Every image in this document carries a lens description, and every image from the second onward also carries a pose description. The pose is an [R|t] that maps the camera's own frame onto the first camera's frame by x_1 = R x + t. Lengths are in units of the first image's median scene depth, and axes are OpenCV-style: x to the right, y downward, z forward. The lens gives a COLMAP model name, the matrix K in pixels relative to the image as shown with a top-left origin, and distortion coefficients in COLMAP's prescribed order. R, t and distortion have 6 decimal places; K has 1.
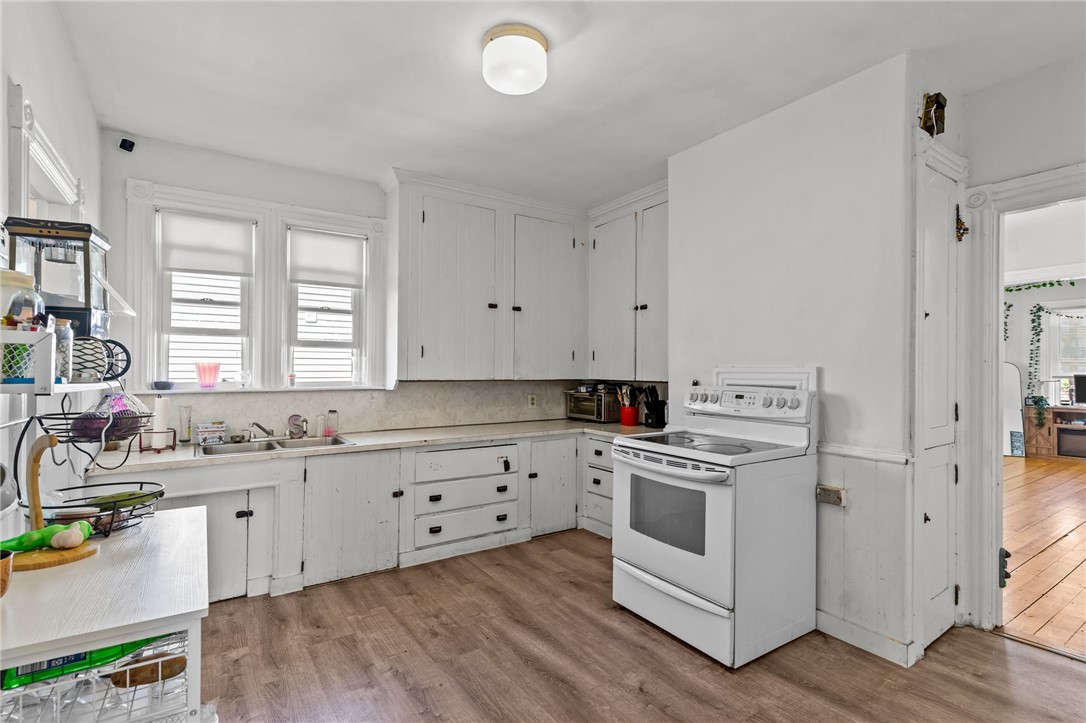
lens RADIAL K [[524.0, 0, 546.4], [0, 524.0, 365.2], [0, 0, 1]] dist [0.002576, -0.000076]
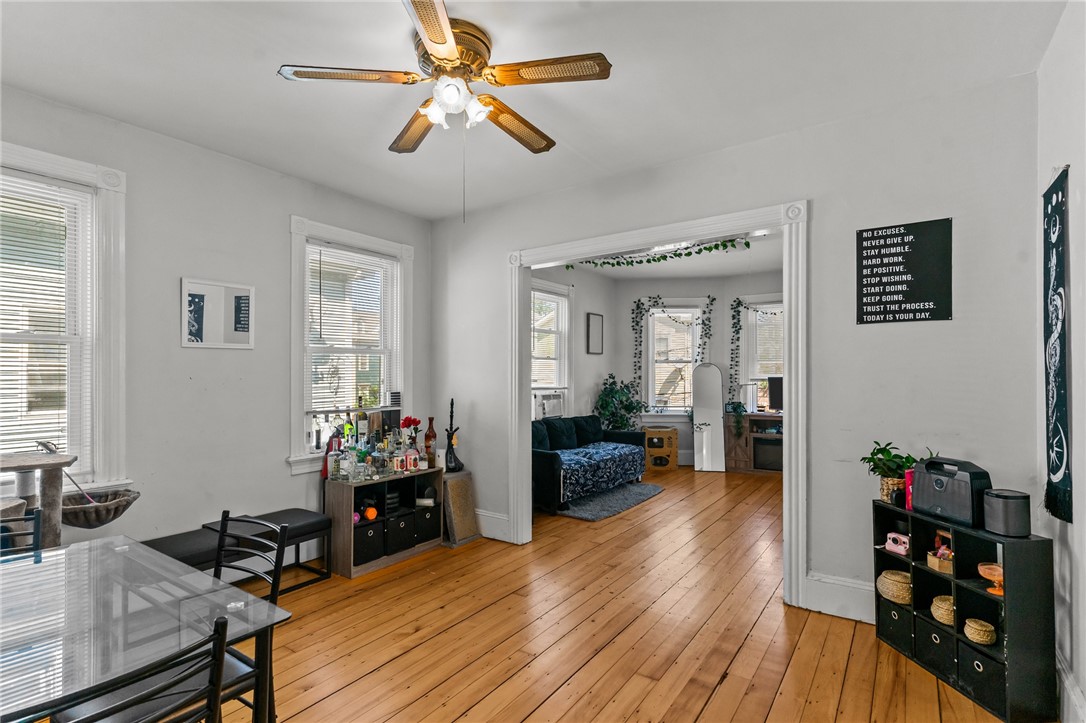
lens RADIAL K [[524.0, 0, 542.5], [0, 524.0, 371.1], [0, 0, 1]] dist [0.002576, -0.000076]
pose [[0.938026, -0.007055, 0.346492, 0.033328], [0.006293, 0.999975, 0.003322, 0.000243], [-0.346507, -0.000935, 0.938047, 0.029471]]
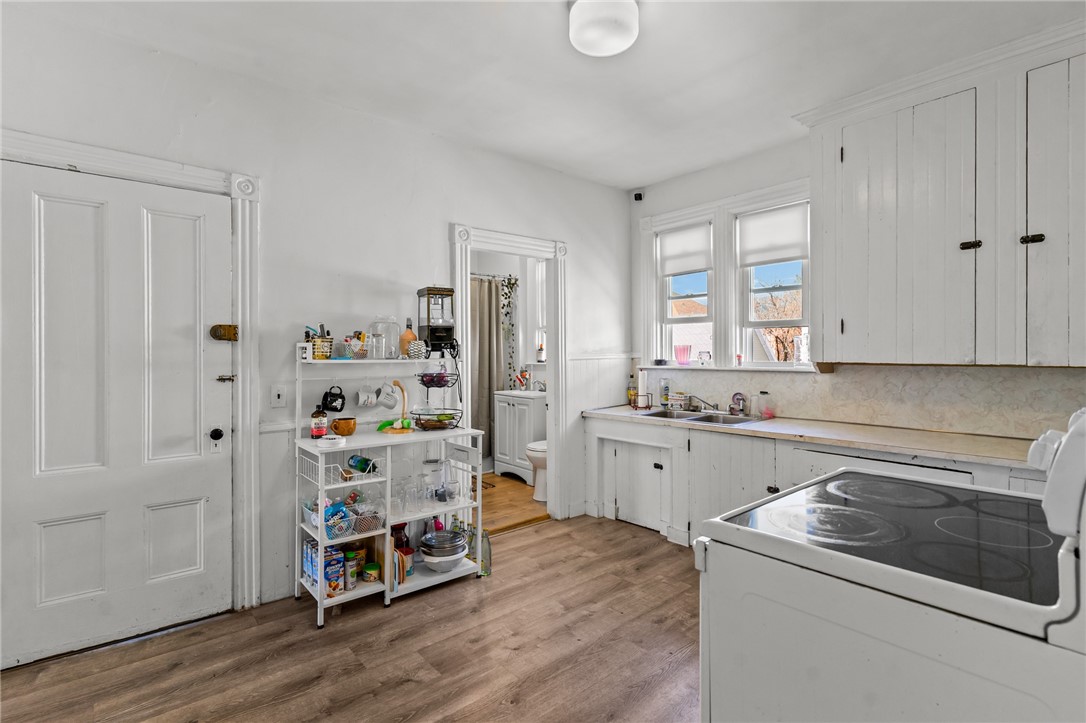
lens RADIAL K [[524.0, 0, 542.3], [0, 524.0, 351.7], [0, 0, 1]] dist [0.002576, -0.000076]
pose [[0.106140, -0.002577, -0.994348, 0.765228], [0.015648, 0.999877, -0.000921, 0.008766], [0.994228, -0.015462, 0.106167, 0.715000]]
